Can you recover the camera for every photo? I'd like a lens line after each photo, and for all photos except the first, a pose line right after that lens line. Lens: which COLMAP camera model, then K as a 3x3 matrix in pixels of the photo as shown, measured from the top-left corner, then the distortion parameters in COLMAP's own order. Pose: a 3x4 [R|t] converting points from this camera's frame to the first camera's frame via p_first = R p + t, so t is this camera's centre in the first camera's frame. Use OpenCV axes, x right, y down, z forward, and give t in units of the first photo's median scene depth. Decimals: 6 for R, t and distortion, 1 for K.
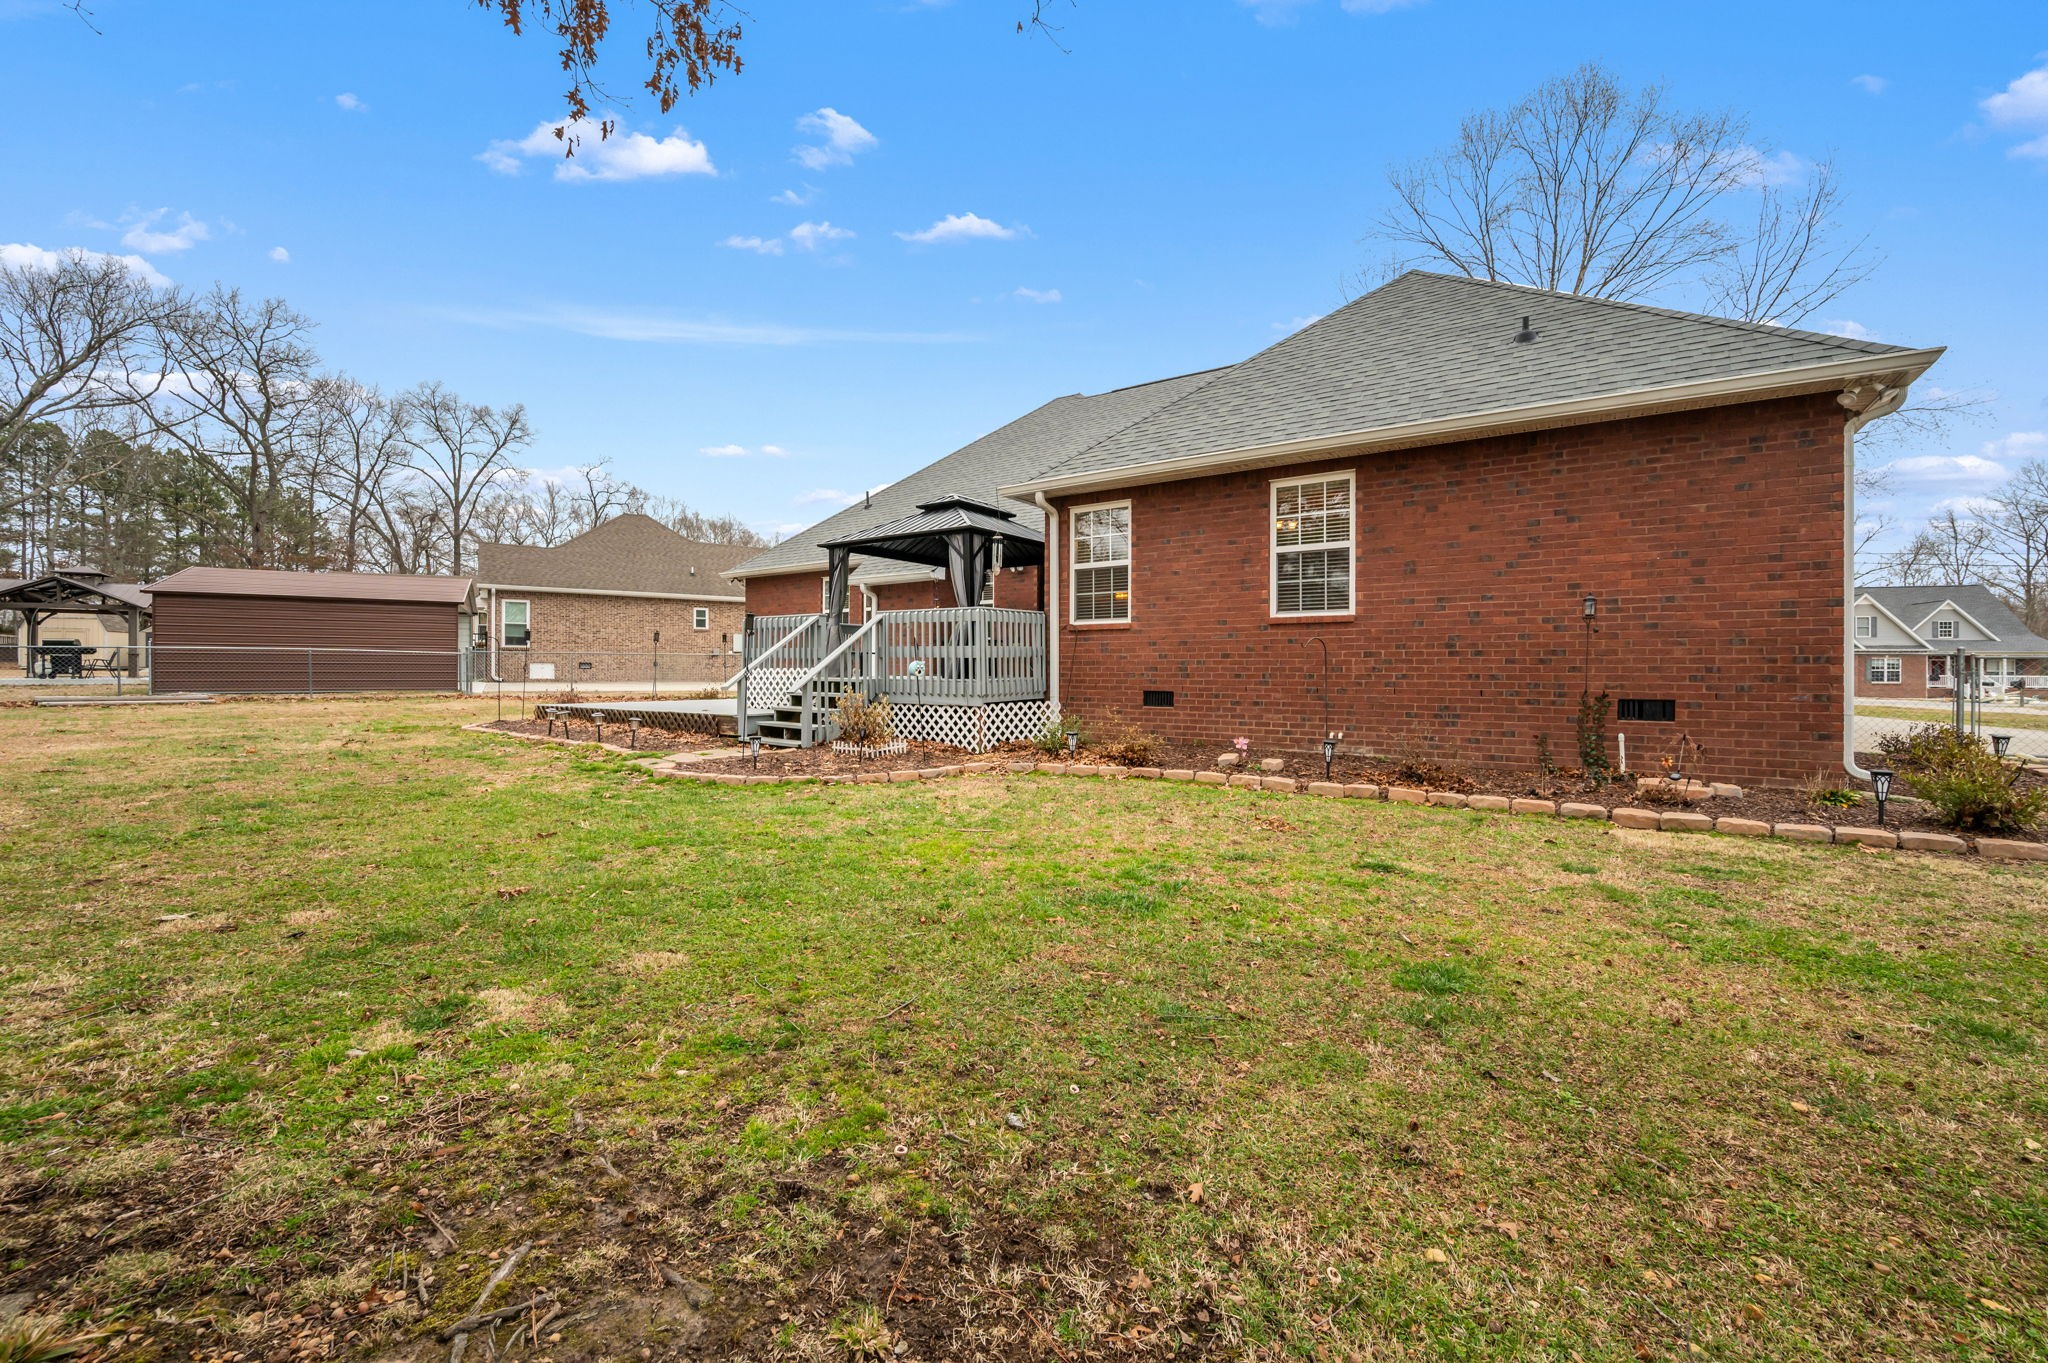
lens RADIAL K [[809.3, 0, 1028.4], [0, 809.3, 670.1], [0, 0, 1]] dist [-0.002005, -0.000242]
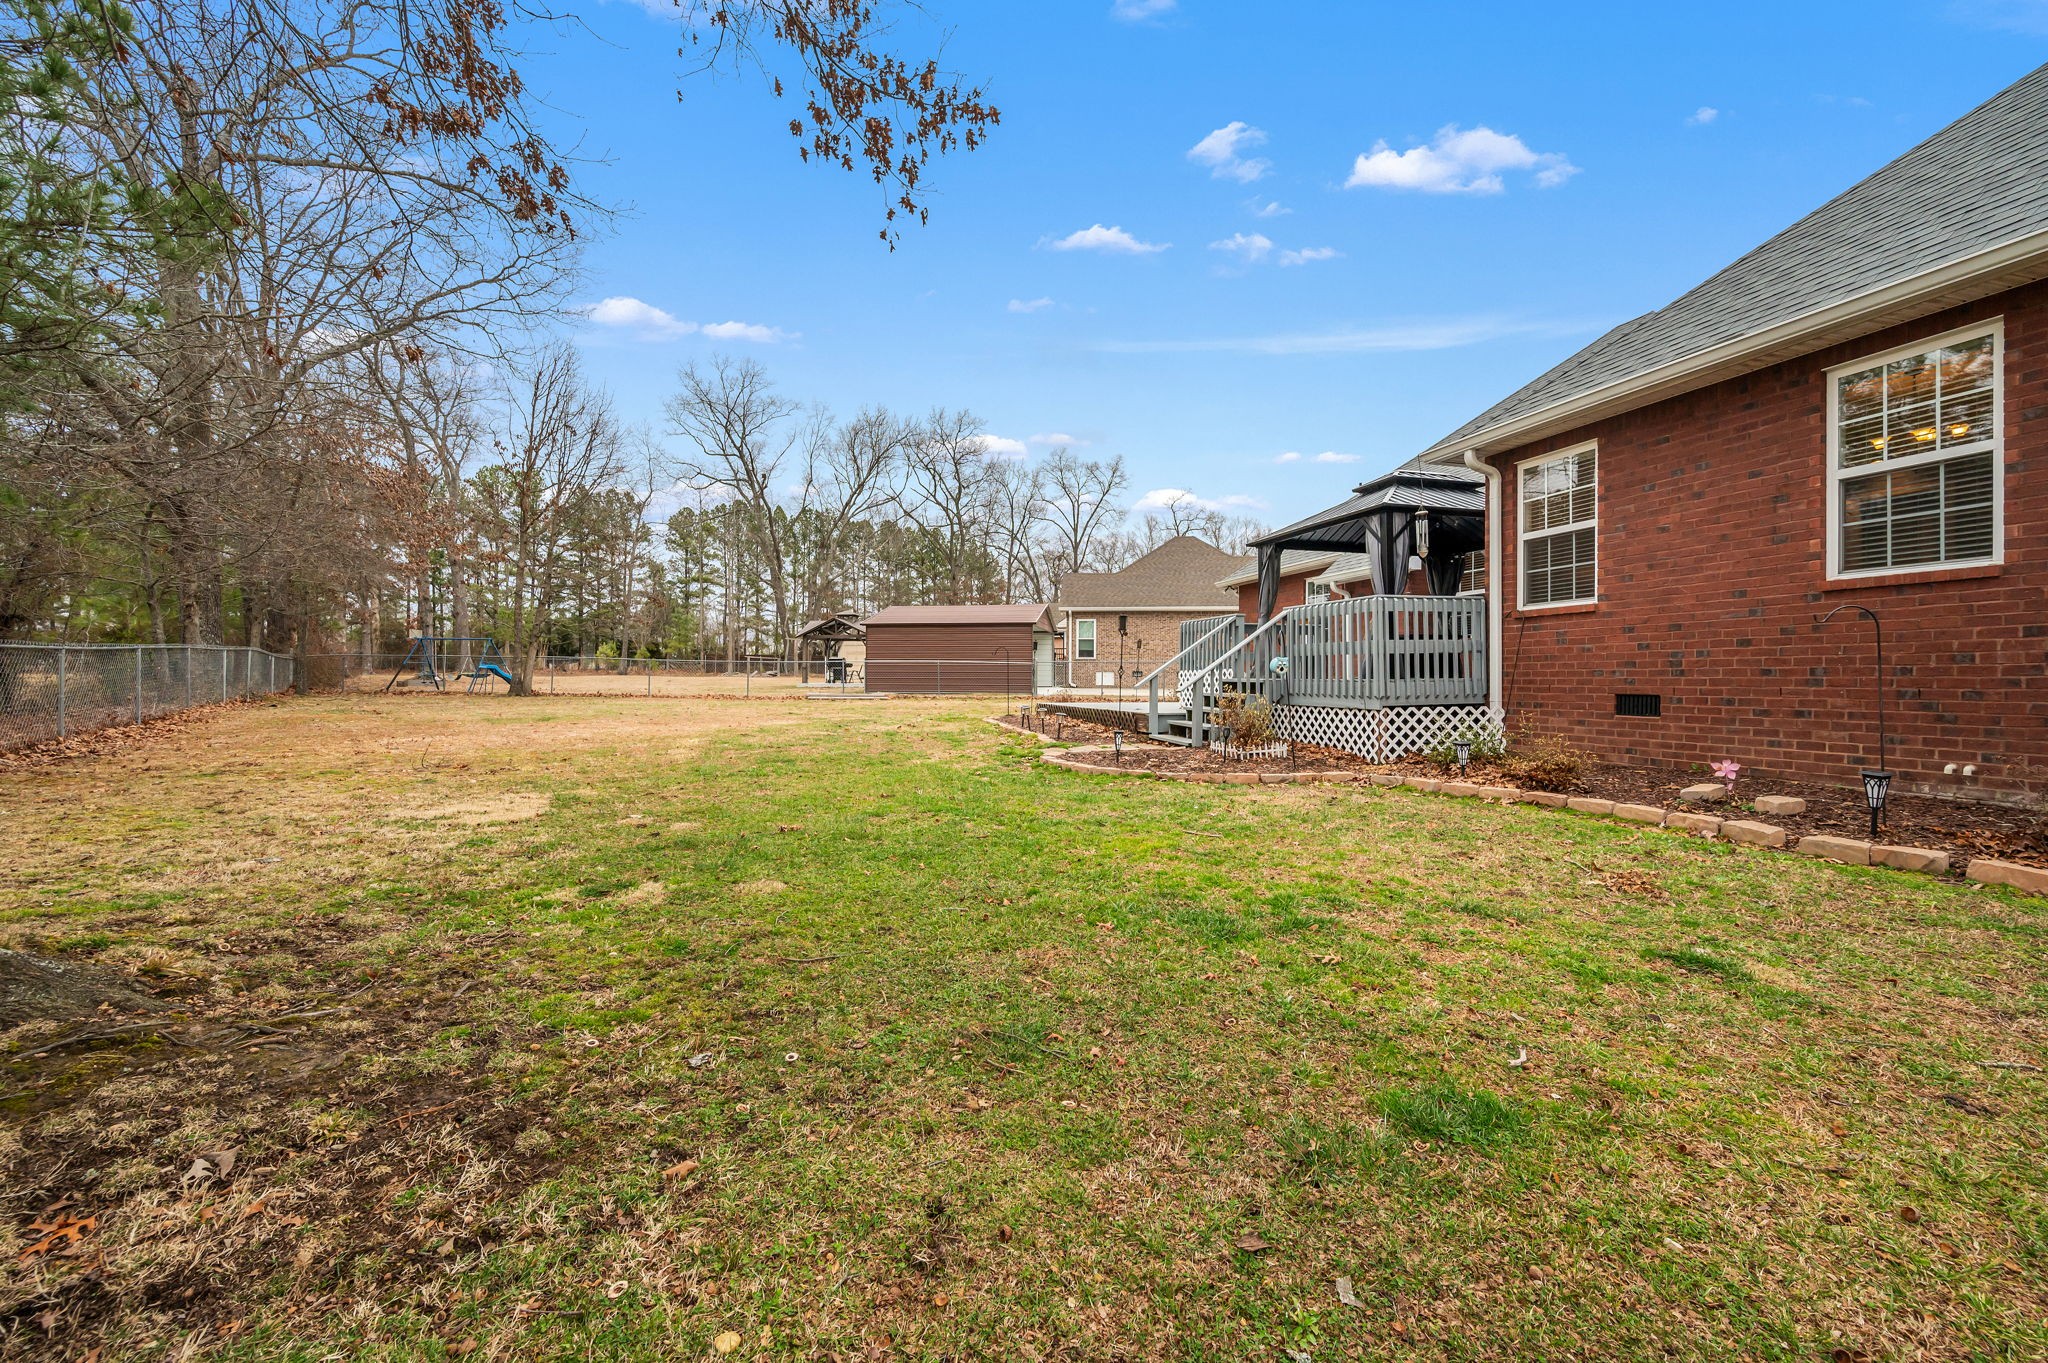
lens RADIAL K [[810.3, 0, 1041.9], [0, 810.3, 676.6], [0, 0, 1]] dist [-0.001690, -0.000110]
pose [[0.772806, -0.003356, -0.634634, 0.206332], [-0.000486, 0.999983, -0.005879, 0.014123], [0.634642, 0.004852, 0.772791, 0.097251]]
